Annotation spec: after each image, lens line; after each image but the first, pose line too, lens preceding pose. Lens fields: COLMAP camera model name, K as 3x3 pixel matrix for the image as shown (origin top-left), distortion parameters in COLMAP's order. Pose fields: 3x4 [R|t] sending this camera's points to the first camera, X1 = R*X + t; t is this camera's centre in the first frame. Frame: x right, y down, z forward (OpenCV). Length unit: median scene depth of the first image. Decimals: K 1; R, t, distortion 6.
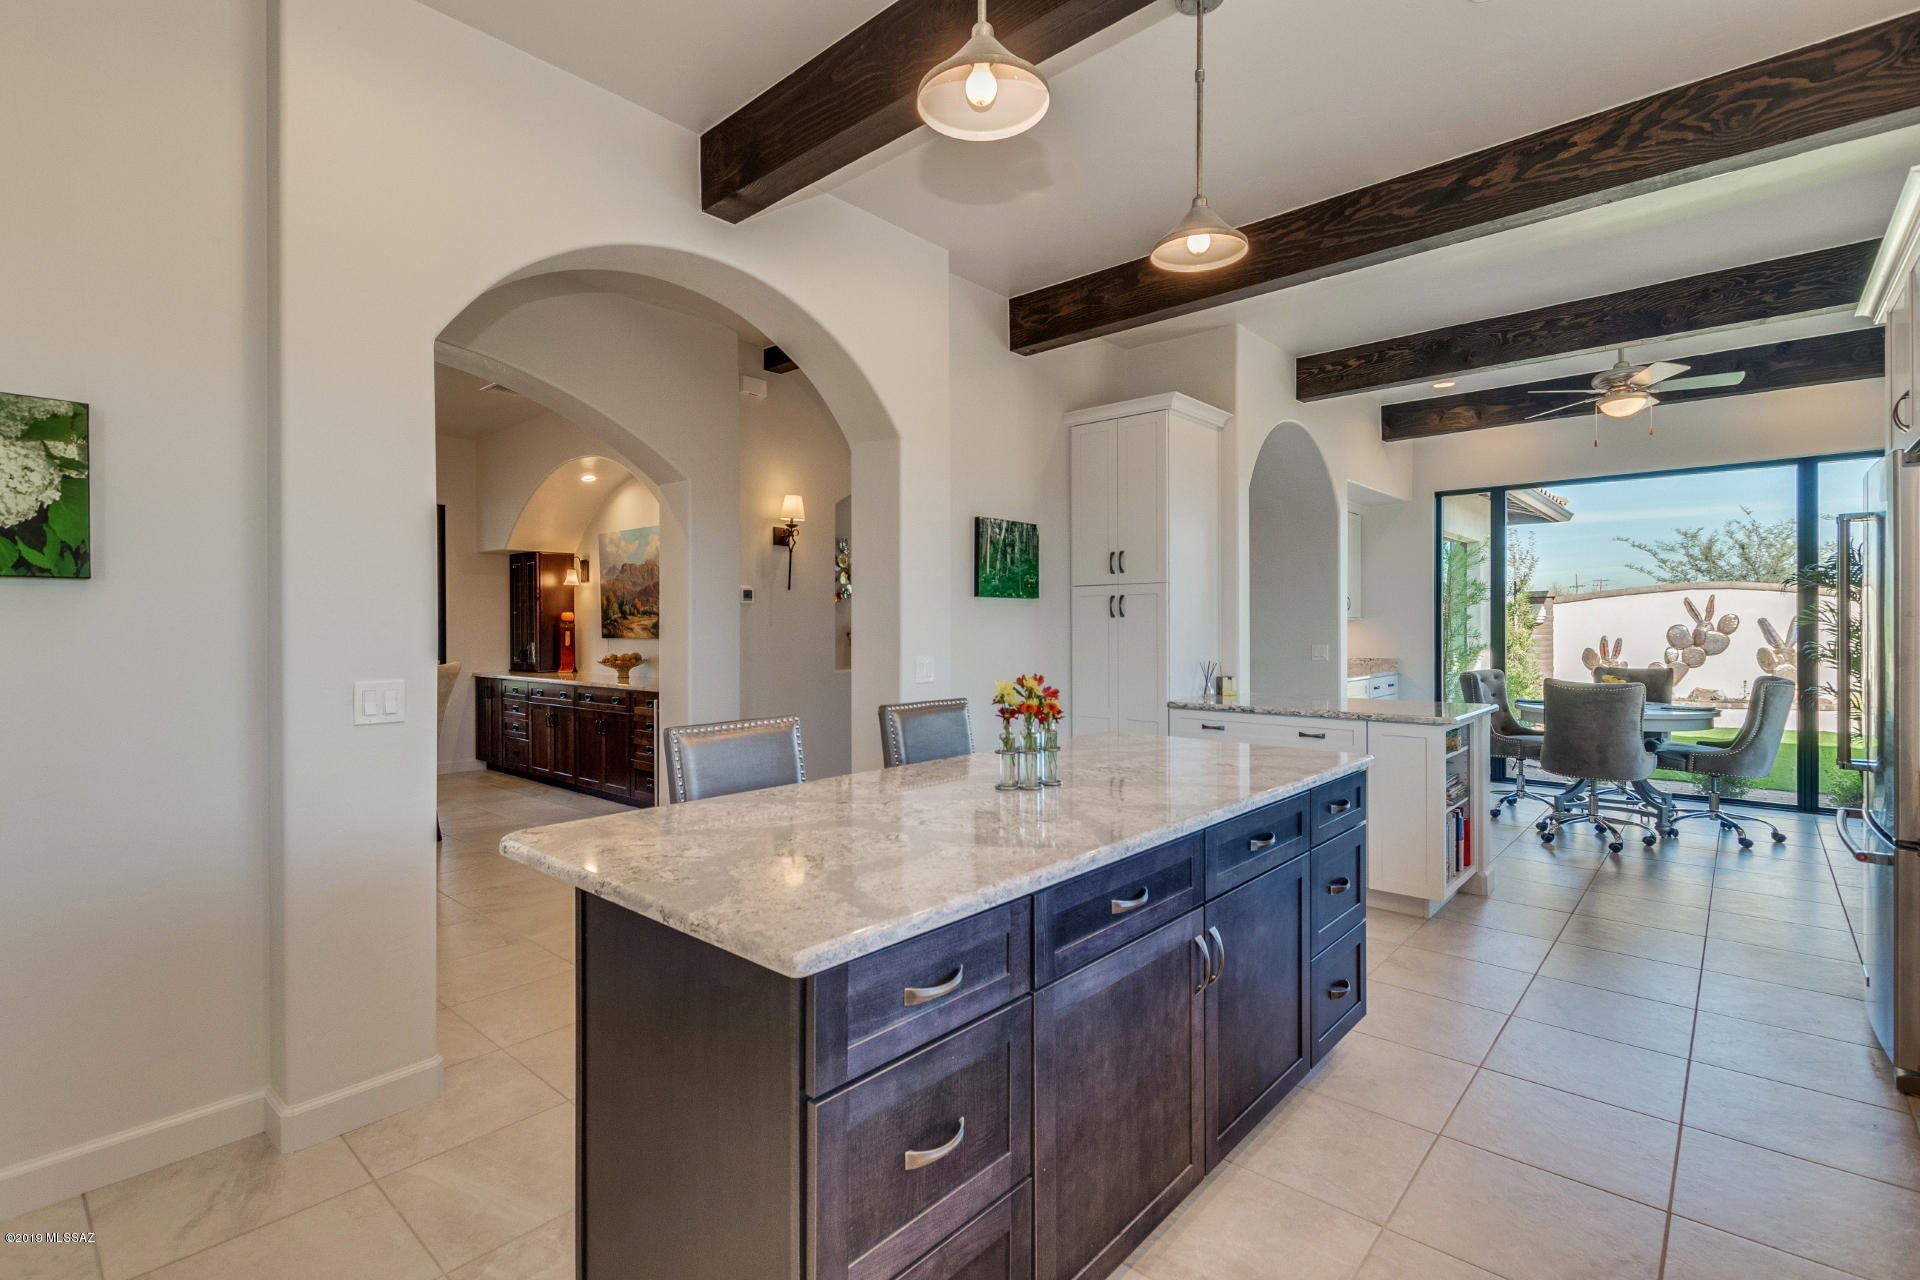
lens RADIAL K [[887.5, 0, 944.7], [0, 887.5, 637.1], [0, 0, 1]] dist [0.003800, 0.001947]
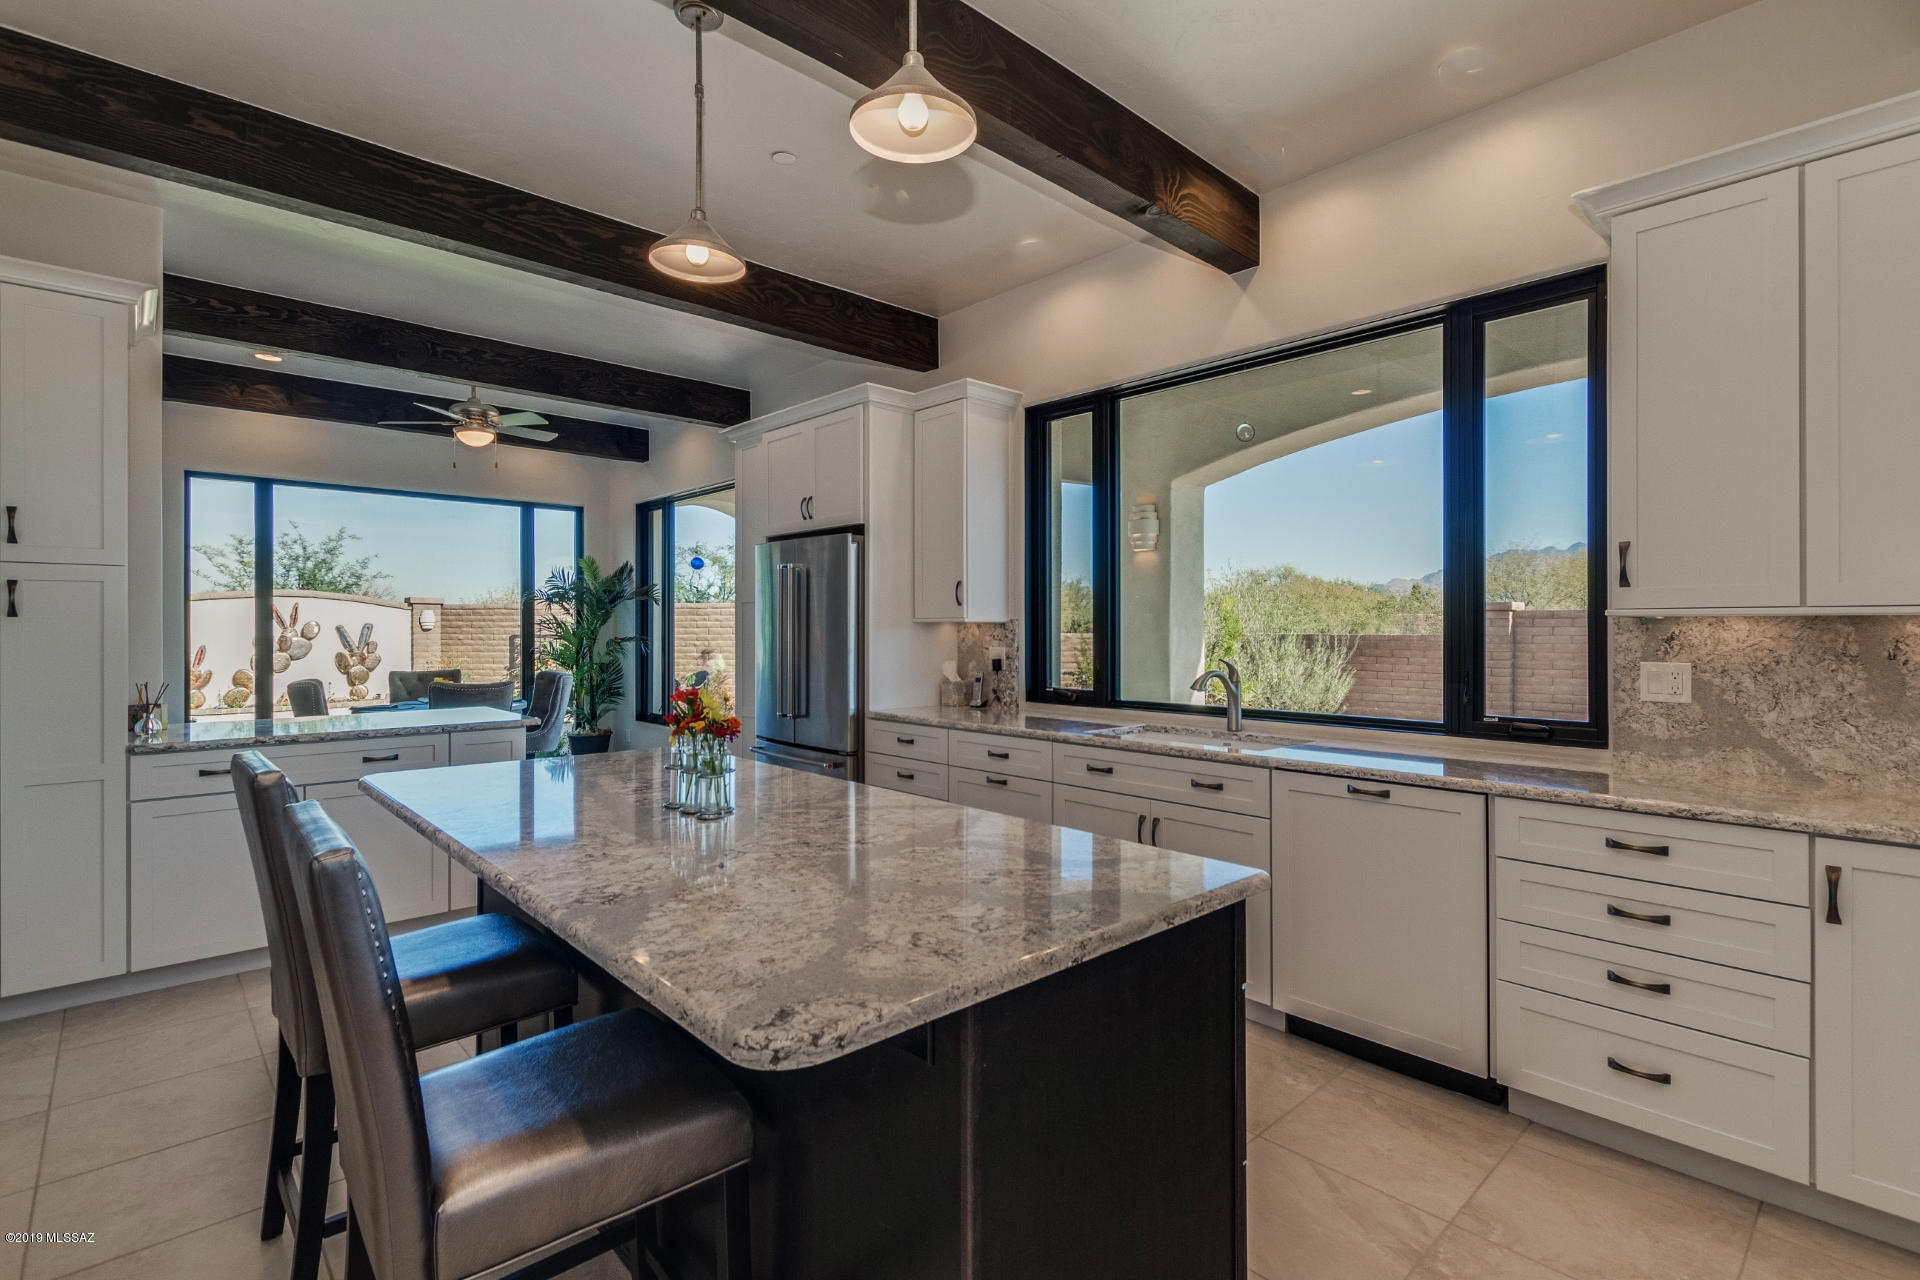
lens RADIAL K [[913.8, 0, 966.9], [0, 913.8, 629.0], [0, 0, 1]] dist [0.003446, 0.000573]
pose [[0.082030, 0.006428, 0.996609, -0.248140], [0.009963, 0.999924, -0.007269, -0.001180], [-0.996580, 0.010526, 0.081960, 0.208515]]
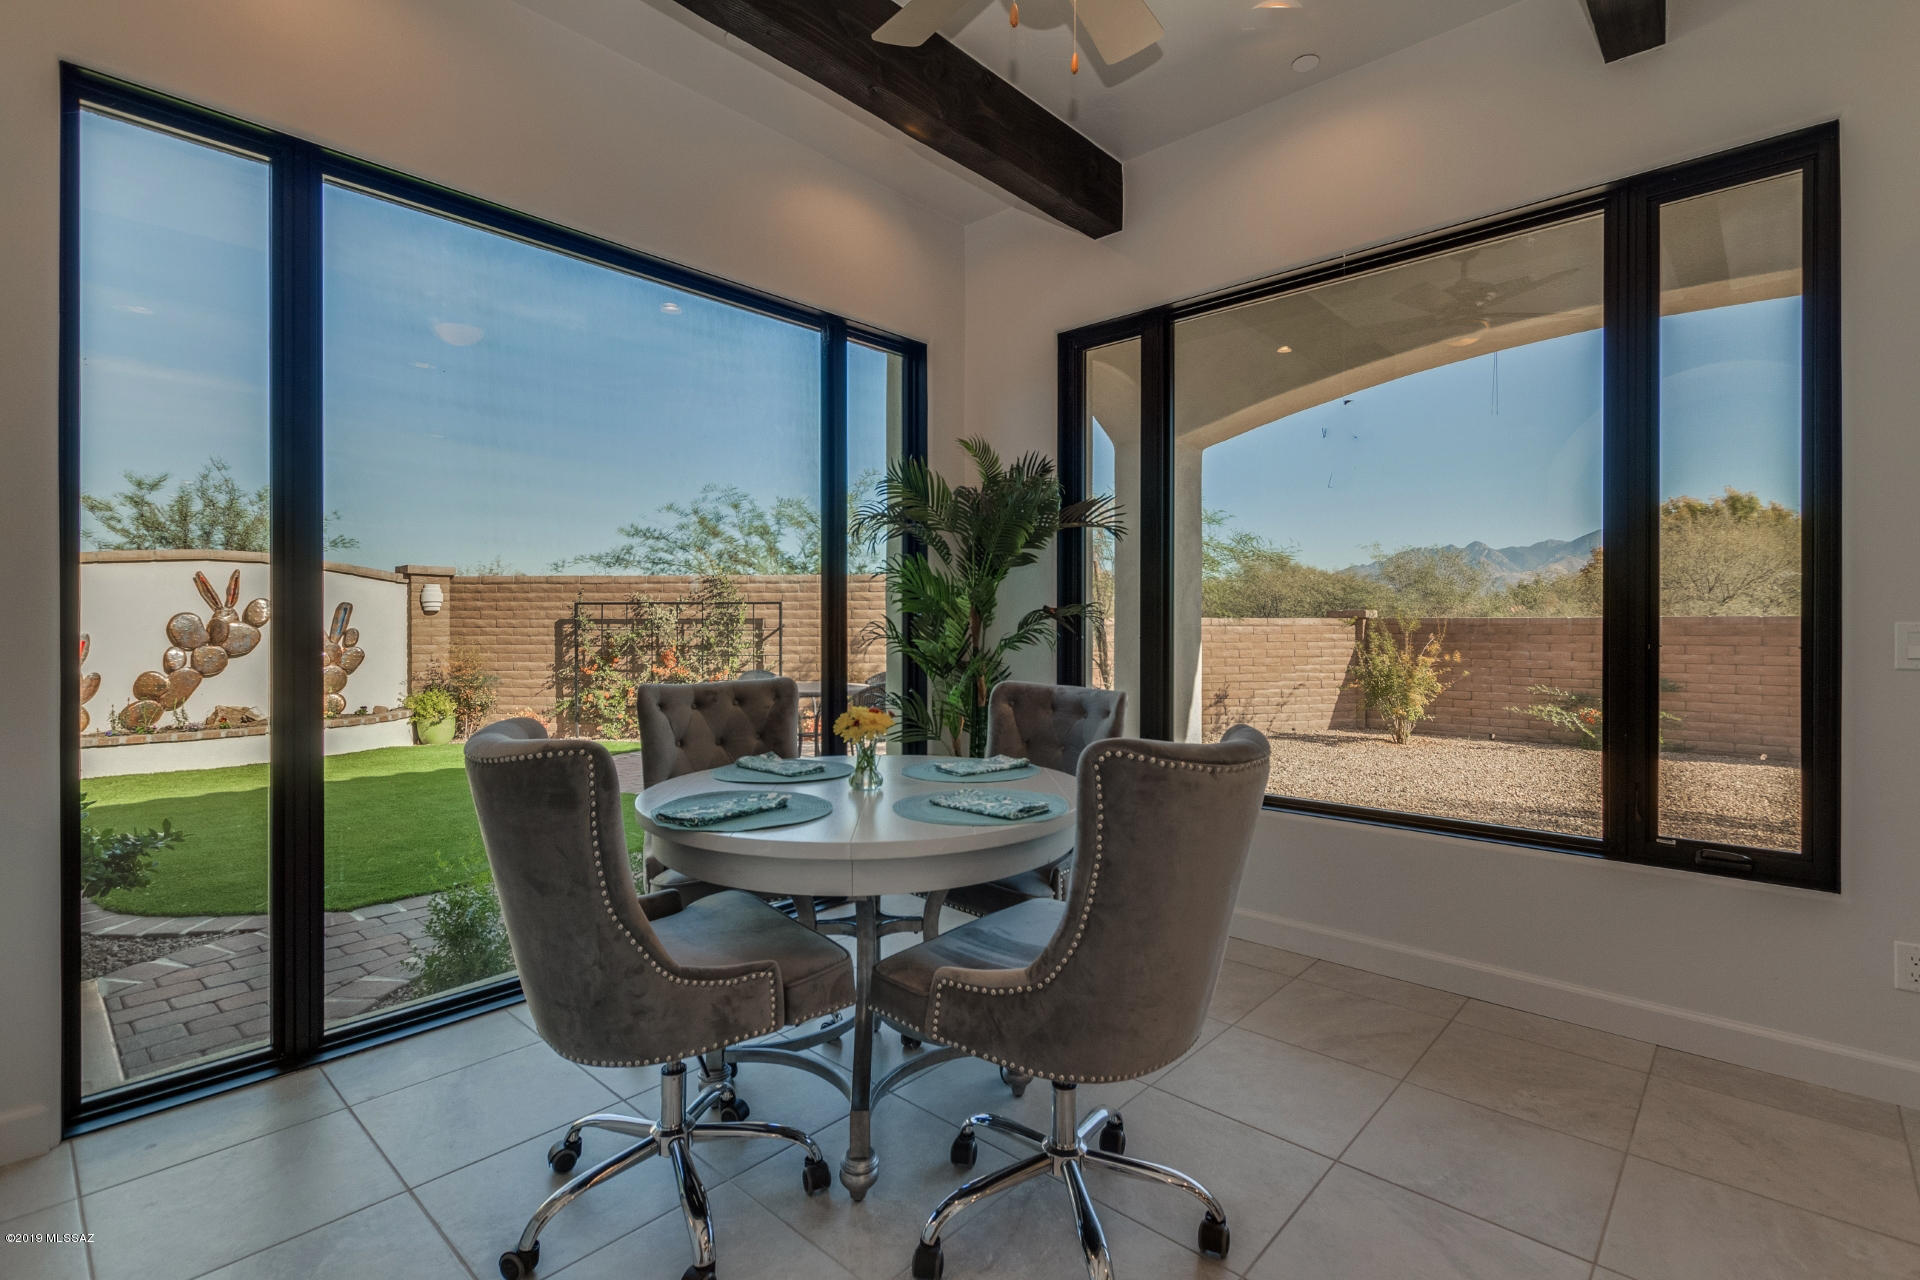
lens RADIAL K [[887.5, 0, 955.5], [0, 887.5, 634.1], [0, 0, 1]] dist [0.003800, 0.001947]
pose [[0.004290, -0.009550, 0.999945, 0.290867], [0.008509, 0.999919, 0.009514, 0.000855], [-0.999955, 0.008468, 0.004371, 0.735749]]
